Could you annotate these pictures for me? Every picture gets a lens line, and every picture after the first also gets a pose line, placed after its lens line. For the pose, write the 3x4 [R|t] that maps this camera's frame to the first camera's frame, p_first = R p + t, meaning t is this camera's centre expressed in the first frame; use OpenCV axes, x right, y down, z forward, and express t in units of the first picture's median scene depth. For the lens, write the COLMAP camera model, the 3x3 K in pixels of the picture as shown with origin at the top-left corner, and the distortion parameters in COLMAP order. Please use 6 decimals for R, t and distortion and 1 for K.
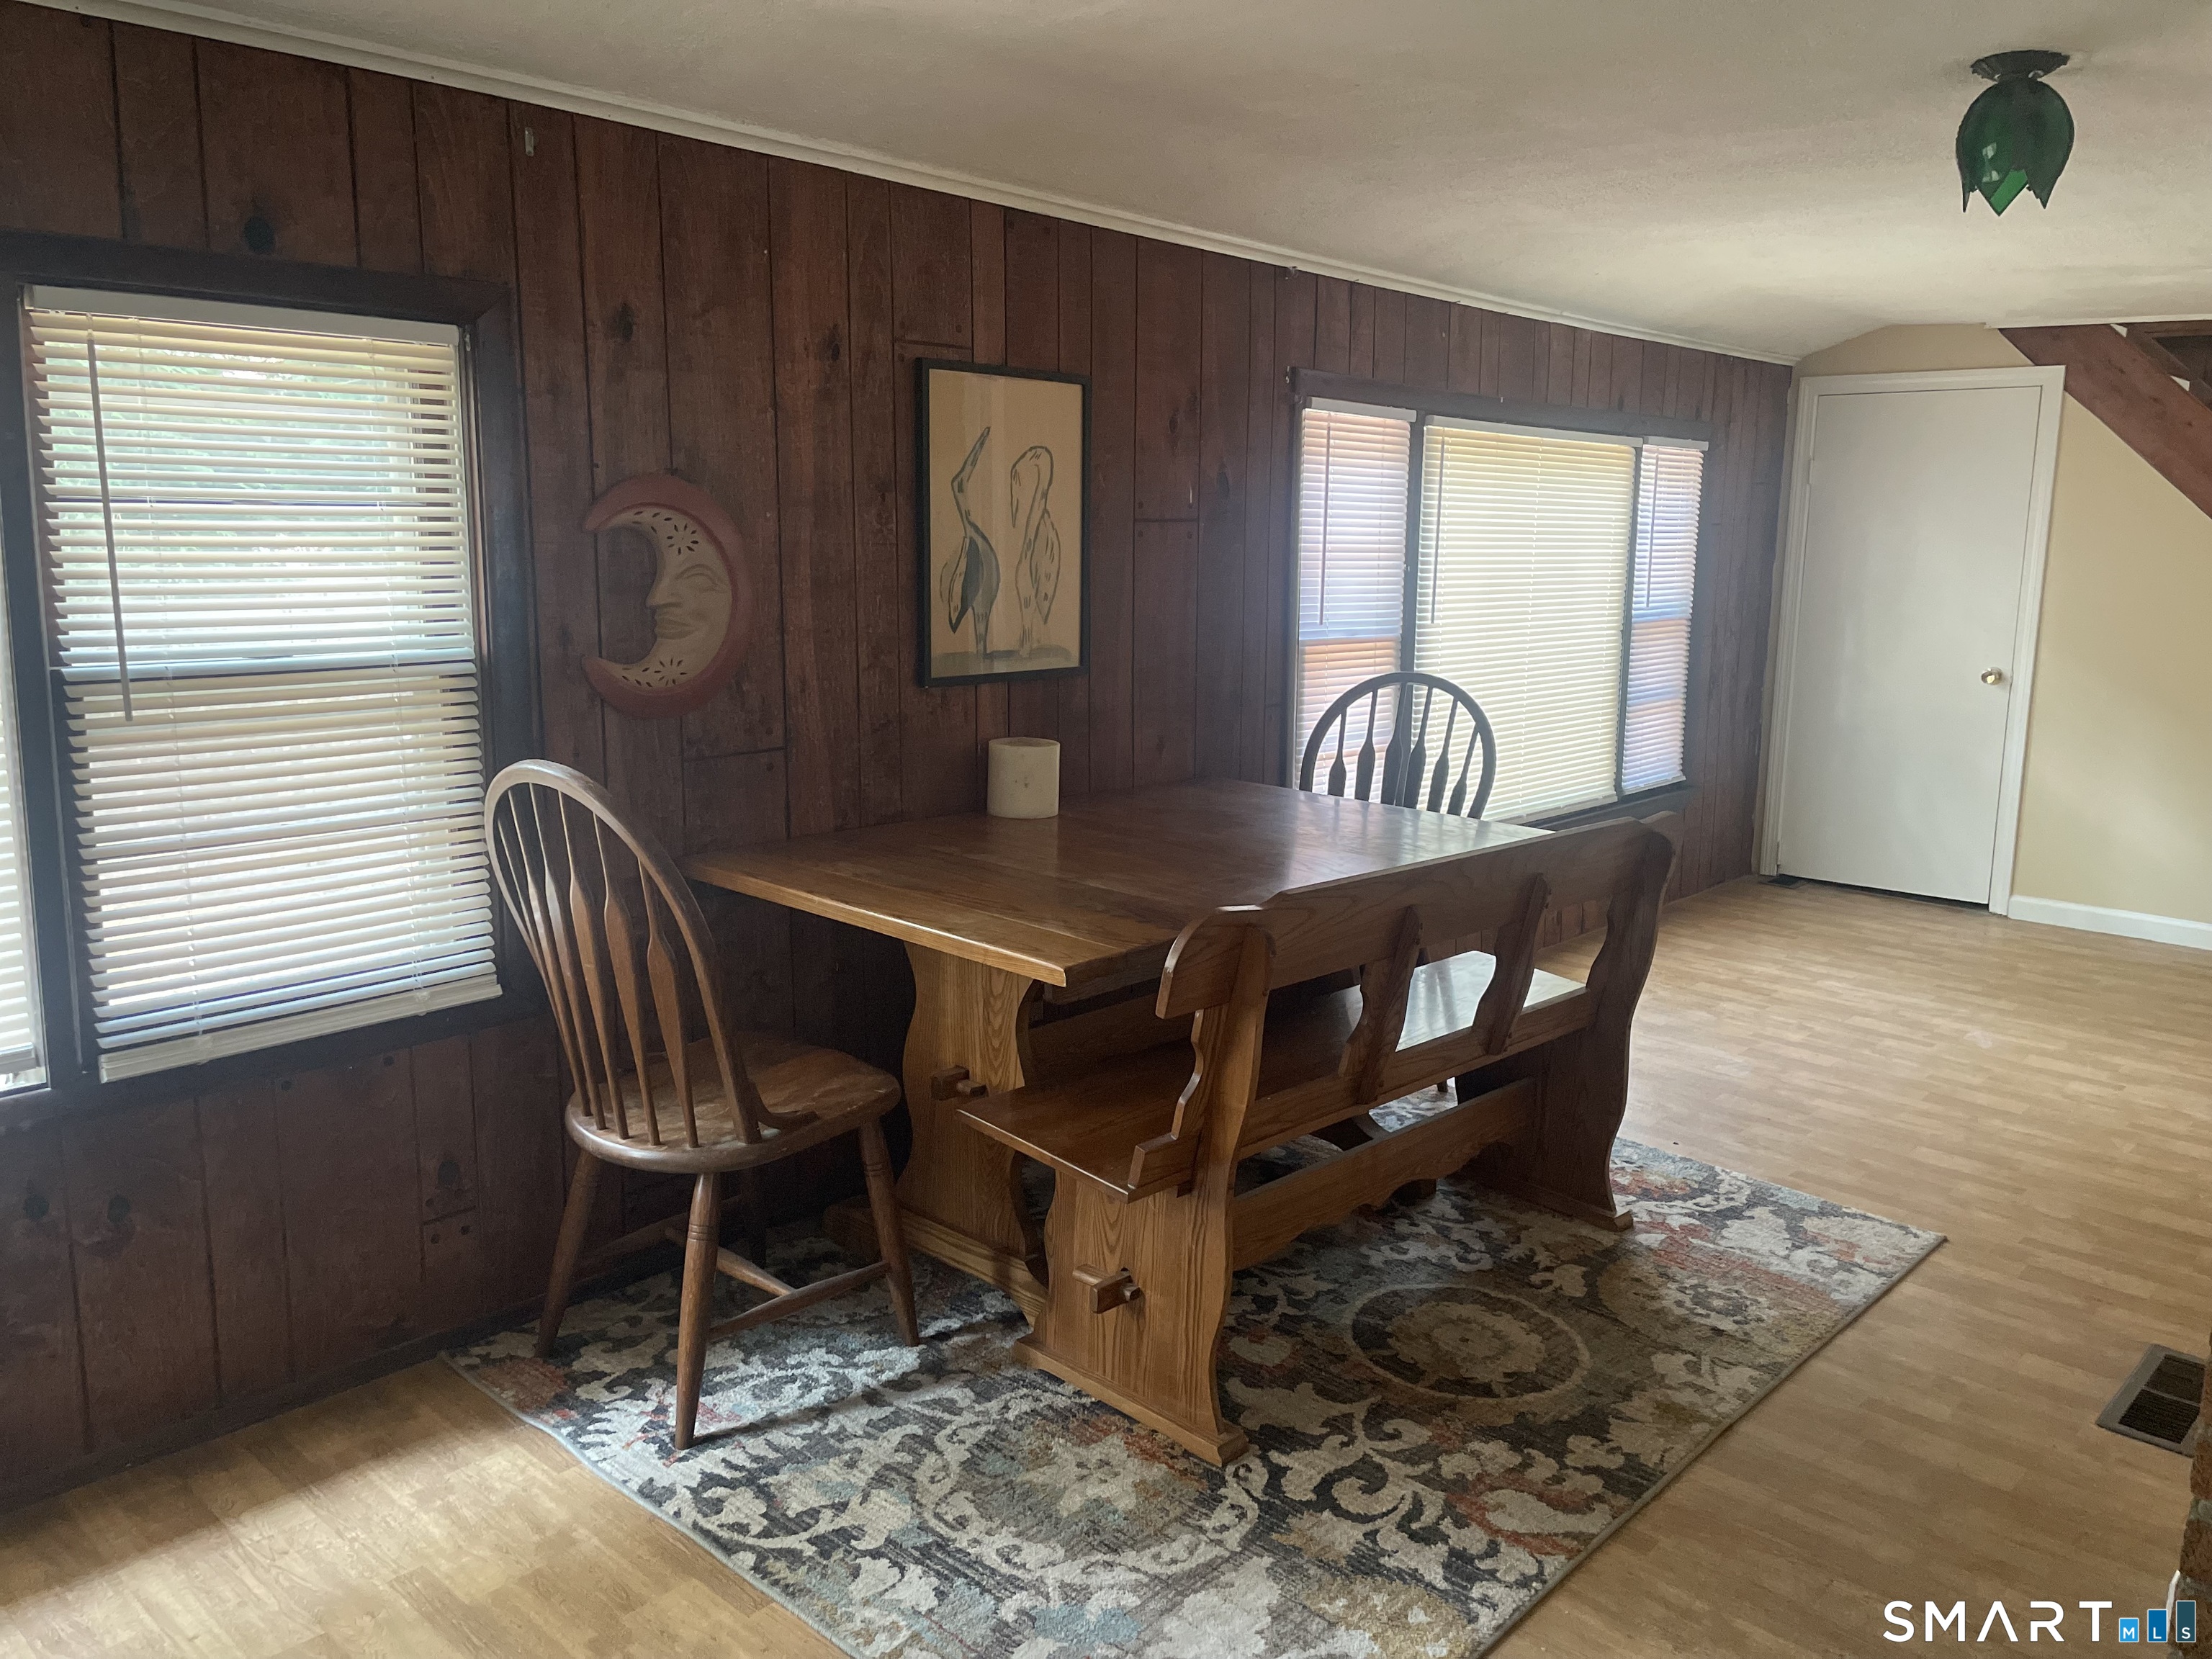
lens RADIAL K [[1700.3, 0, 1121.0], [0, 1700.3, 823.8], [0, 0, 1]] dist [0.085582, -0.109585]
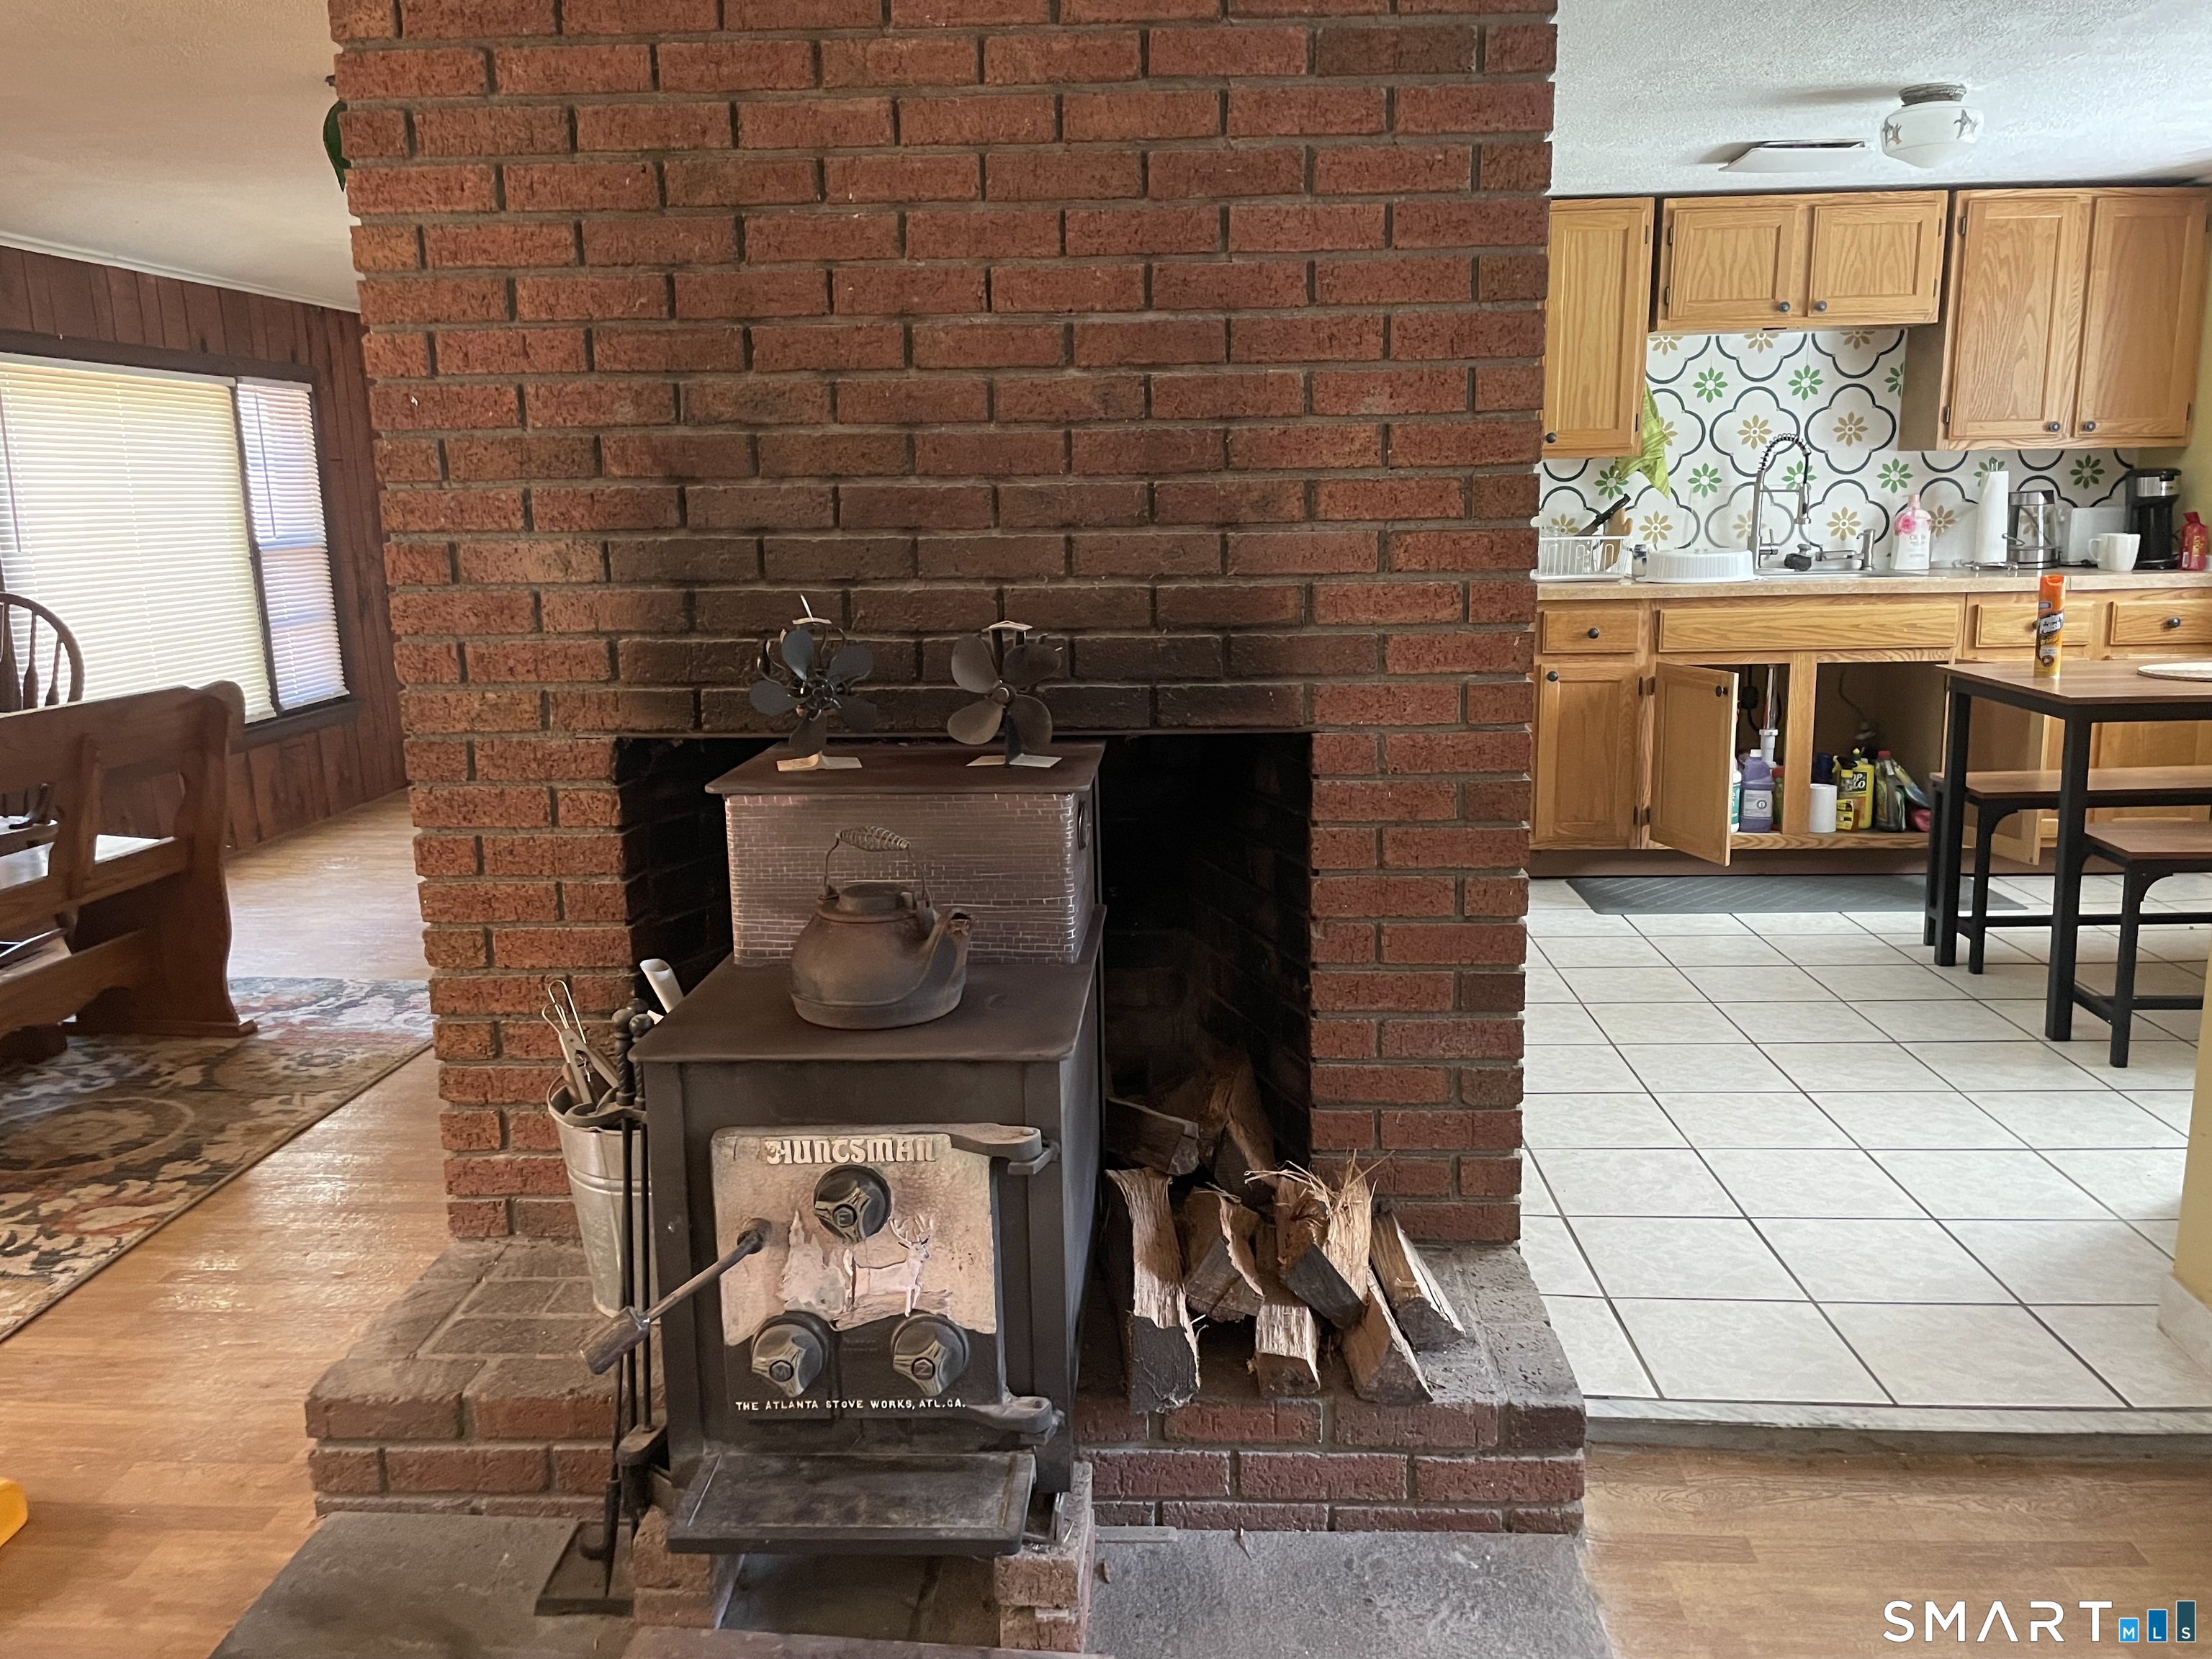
lens RADIAL K [[1700.3, 0, 1169.6], [0, 1700.3, 818.0], [0, 0, 1]] dist [0.085582, -0.109585]
pose [[0.767966, -0.149740, 0.622741, 0.067581], [0.139799, 0.988033, 0.065175, 0.110593], [-0.625048, 0.037006, 0.779709, -0.373793]]
